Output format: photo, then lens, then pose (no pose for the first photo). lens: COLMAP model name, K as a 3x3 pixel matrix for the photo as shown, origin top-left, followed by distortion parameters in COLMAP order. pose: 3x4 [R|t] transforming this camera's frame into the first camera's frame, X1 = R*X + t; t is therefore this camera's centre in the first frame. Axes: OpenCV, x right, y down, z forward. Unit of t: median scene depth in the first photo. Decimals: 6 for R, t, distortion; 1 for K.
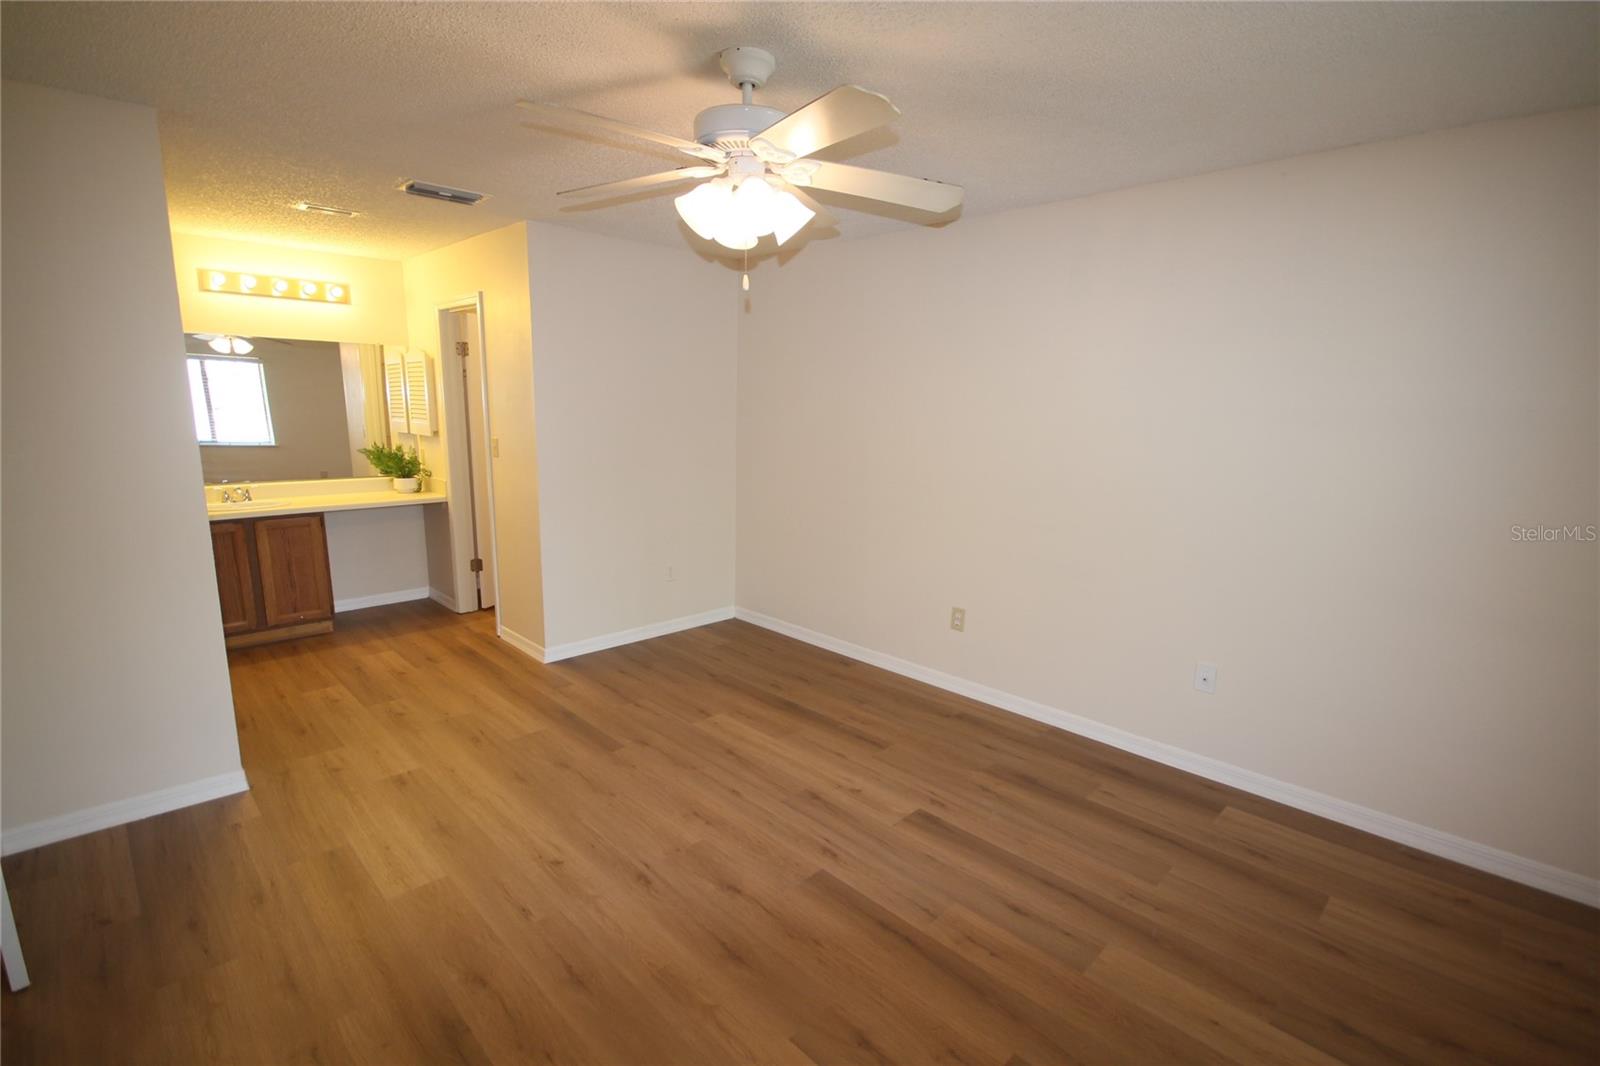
lens RADIAL K [[736.4, 0, 805.0], [0, 736.4, 537.8], [0, 0, 1]] dist [-0.003536, -0.000620]
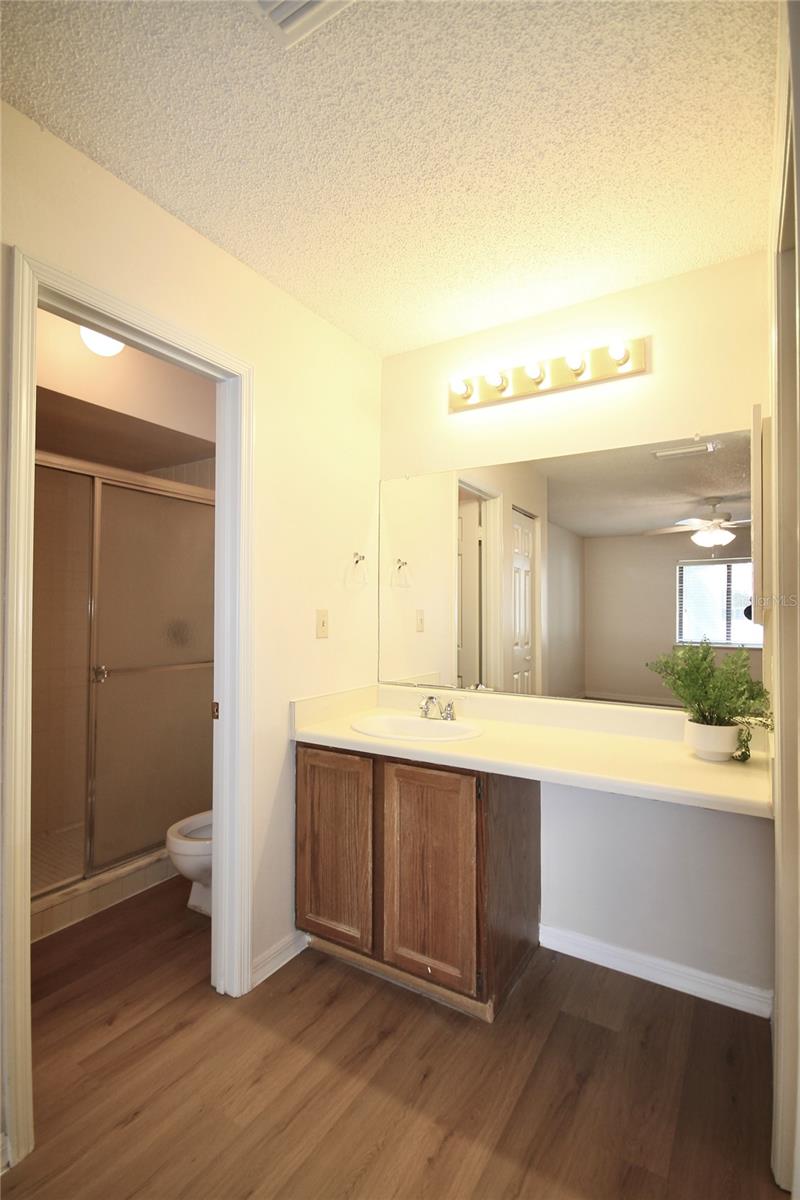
lens RADIAL K [[574.3, 0, 399.6], [0, 574.3, 605.1], [0, 0, 1]] dist [0.018687, 0.000015]
pose [[0.221284, -0.027071, -0.974834, -0.282291], [-0.179457, 0.981414, -0.067990, -0.099651], [0.958555, 0.189986, 0.212313, 0.806120]]
